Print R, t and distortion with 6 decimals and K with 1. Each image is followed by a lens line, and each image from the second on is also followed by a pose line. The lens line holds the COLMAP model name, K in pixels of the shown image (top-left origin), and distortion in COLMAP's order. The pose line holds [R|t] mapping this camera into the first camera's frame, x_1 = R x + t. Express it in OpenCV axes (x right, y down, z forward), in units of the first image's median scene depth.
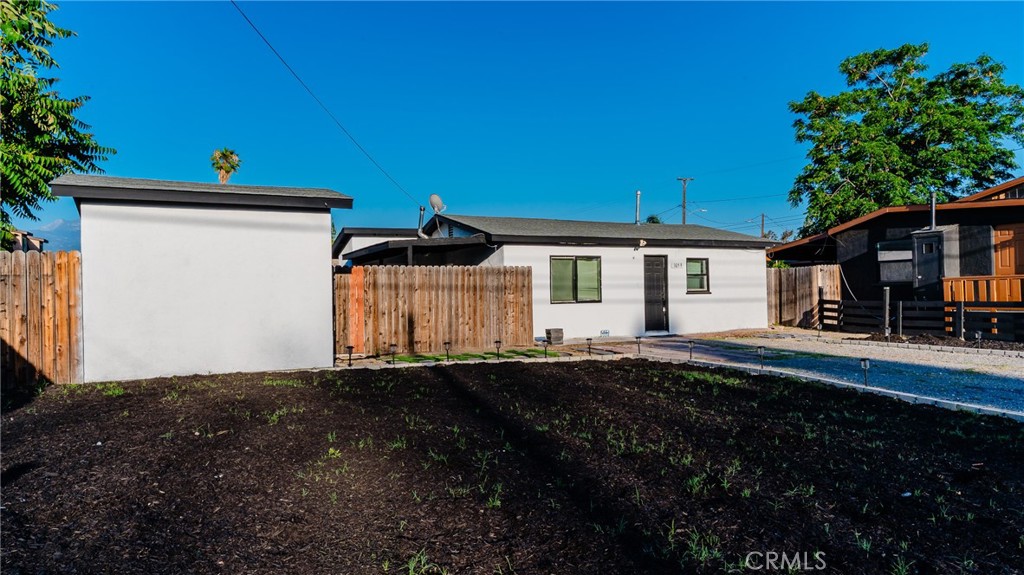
lens RADIAL K [[671.2, 0, 512.0], [0, 671.2, 287.9], [0, 0, 1]] dist [-0.007602, -0.001042]
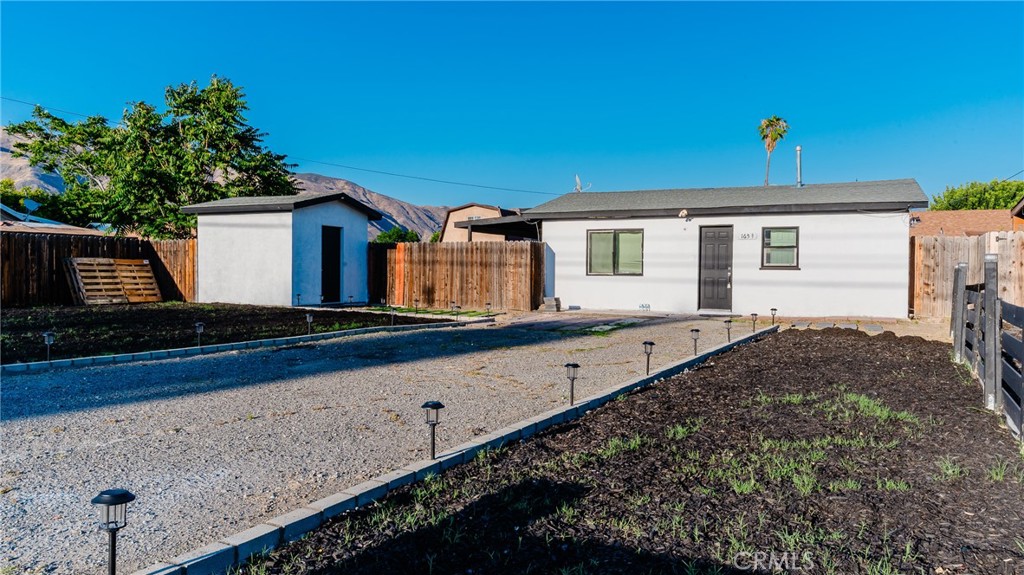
lens RADIAL K [[756.8, 0, 511.8], [0, 756.8, 287.0], [0, 0, 1]] dist [-0.009816, -0.001690]
pose [[0.621485, 0.034971, -0.782645, 0.865951], [-0.009512, 0.999266, 0.037097, -0.001206], [0.783368, -0.015611, 0.621362, 0.156205]]
